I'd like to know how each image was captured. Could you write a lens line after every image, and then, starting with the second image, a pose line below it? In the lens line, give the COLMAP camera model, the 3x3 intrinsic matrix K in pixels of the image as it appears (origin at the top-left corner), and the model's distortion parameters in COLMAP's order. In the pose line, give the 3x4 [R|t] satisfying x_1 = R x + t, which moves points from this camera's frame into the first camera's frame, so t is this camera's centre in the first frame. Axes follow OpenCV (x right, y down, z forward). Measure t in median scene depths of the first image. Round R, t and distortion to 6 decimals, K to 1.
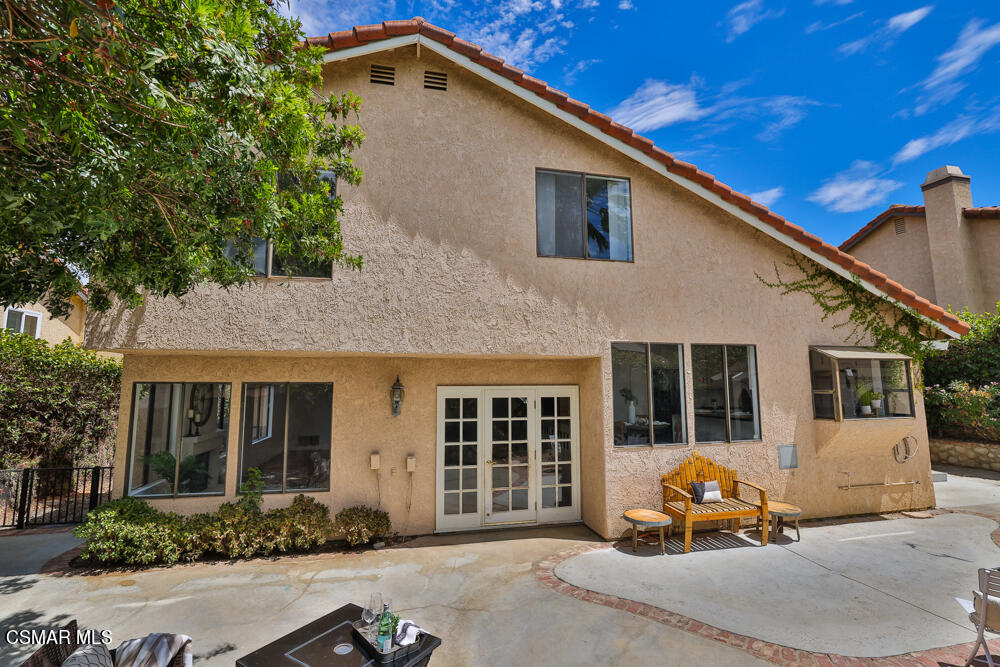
lens RADIAL K [[433.4, 0, 495.2], [0, 433.4, 332.4], [0, 0, 1]] dist [-0.029906, 0.004371]
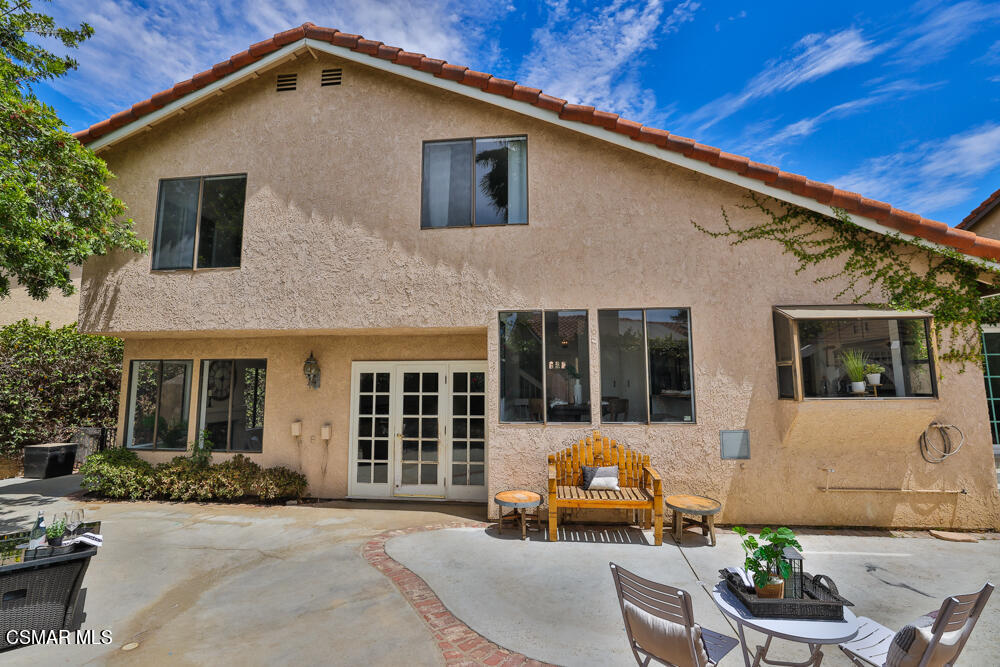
lens RADIAL K [[433.4, 0, 503.9], [0, 433.4, 332.0], [0, 0, 1]] dist [-0.029906, 0.004371]
pose [[0.950659, -0.037060, -0.308017, 0.564691], [0.037400, 0.999289, -0.004801, 0.071743], [0.307976, -0.006956, 0.951369, 0.105943]]
